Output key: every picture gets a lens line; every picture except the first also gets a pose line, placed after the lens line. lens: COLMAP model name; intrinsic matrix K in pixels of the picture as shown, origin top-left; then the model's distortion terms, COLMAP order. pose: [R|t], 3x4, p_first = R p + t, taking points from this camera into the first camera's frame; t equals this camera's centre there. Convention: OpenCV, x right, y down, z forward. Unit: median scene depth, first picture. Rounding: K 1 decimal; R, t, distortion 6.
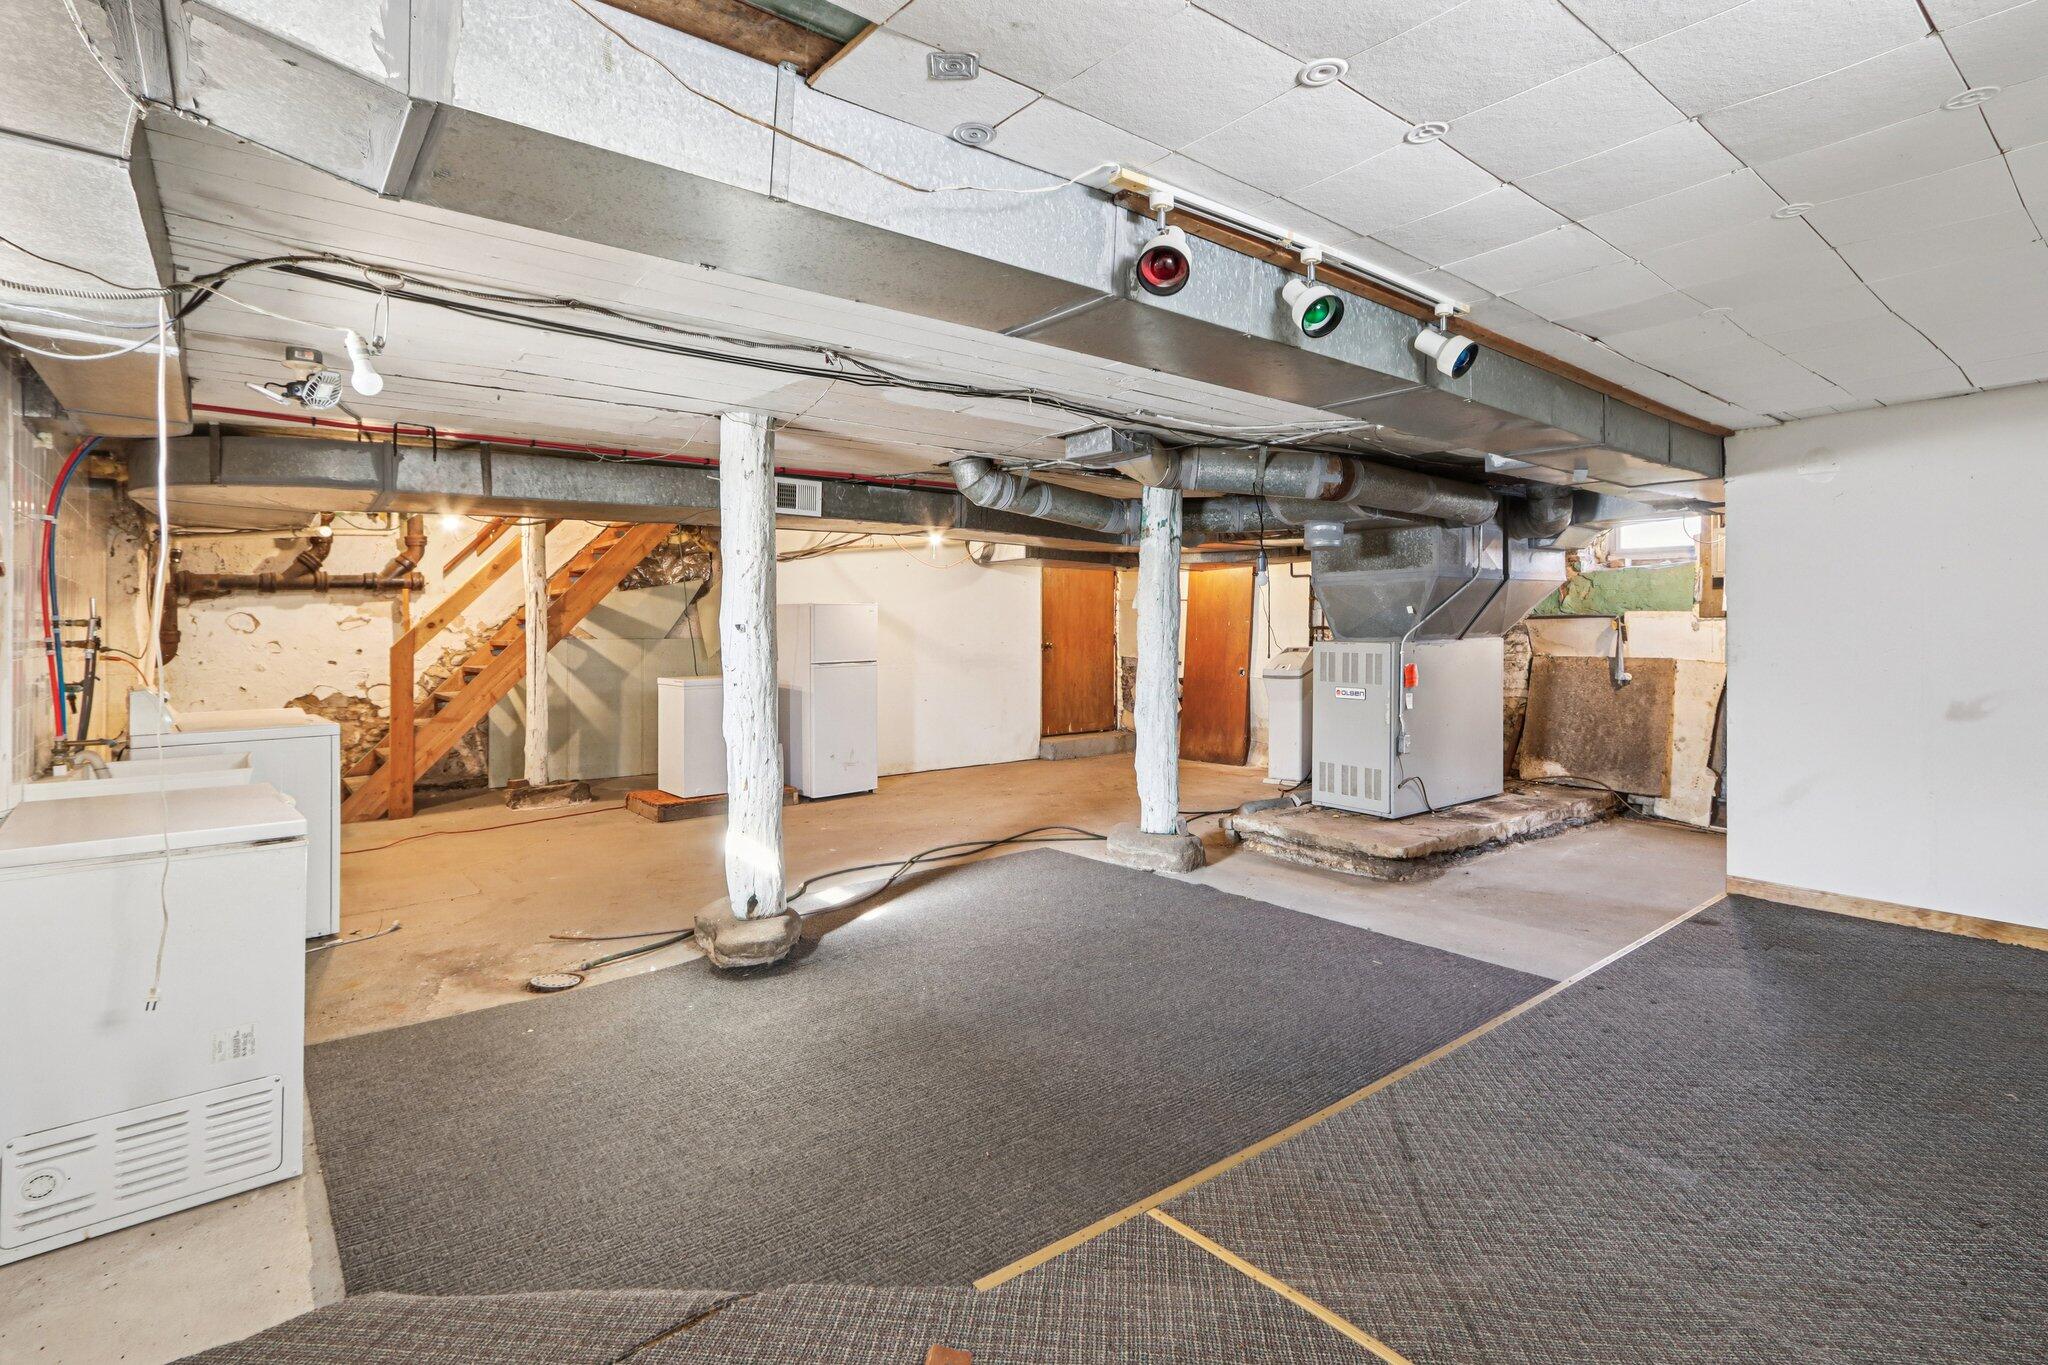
lens RADIAL K [[959.7, 0, 1017.1], [0, 959.7, 604.2], [0, 0, 1]] dist [-0.010497, 0.006861]
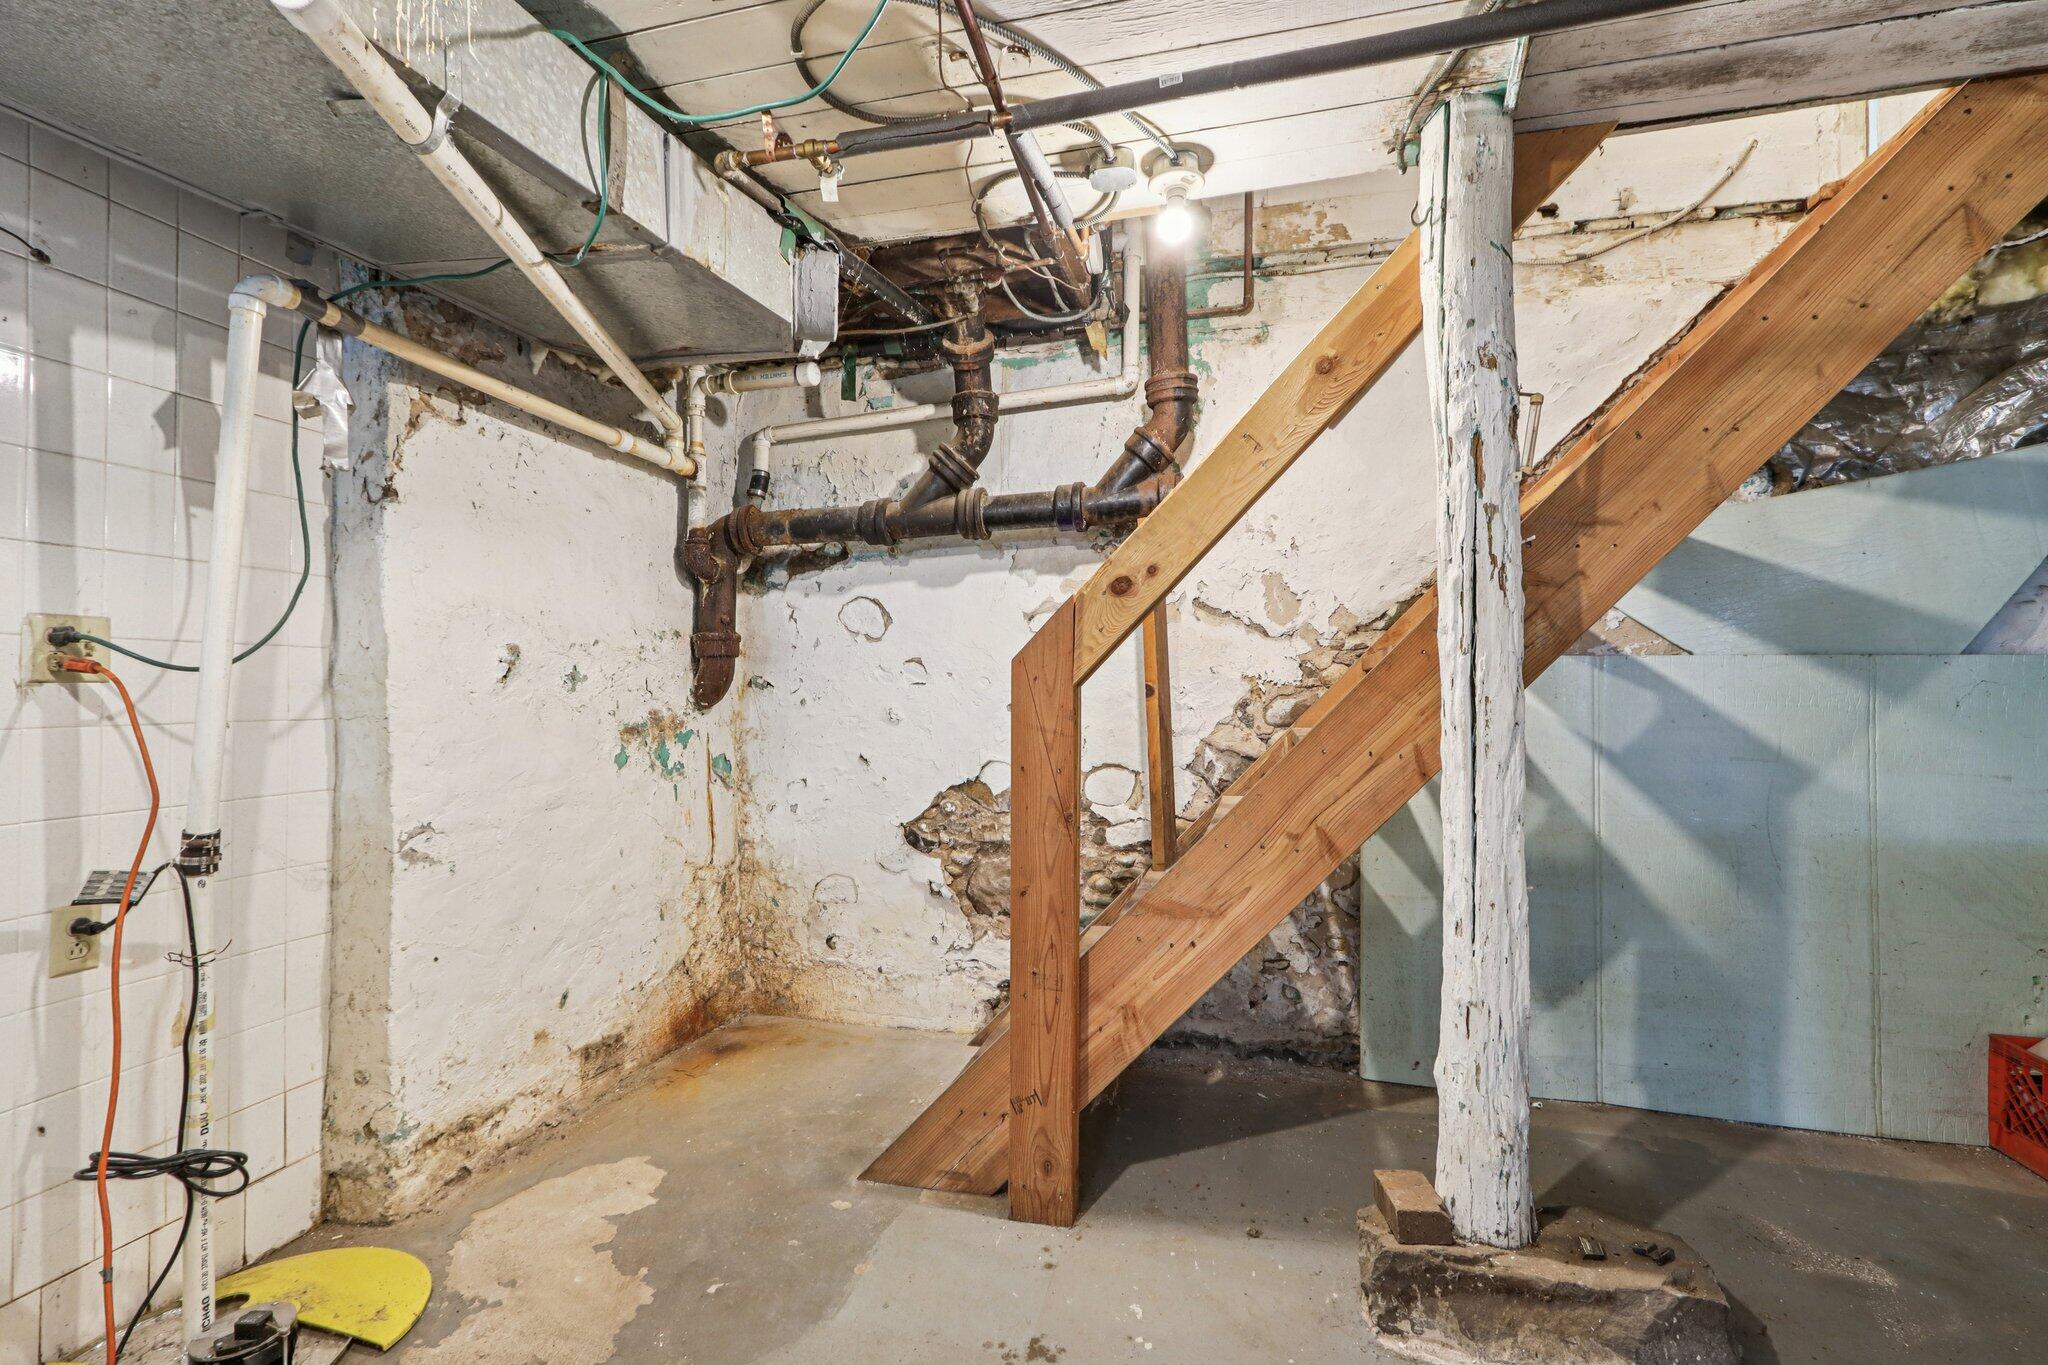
lens RADIAL K [[959.7, 0, 1019.8], [0, 959.7, 680.5], [0, 0, 1]] dist [-0.010497, 0.006861]
pose [[0.581872, -0.002589, -0.813276, -0.343558], [0.016224, 0.999833, 0.008425, 0.042182], [0.813118, -0.018096, 0.581817, 0.705688]]
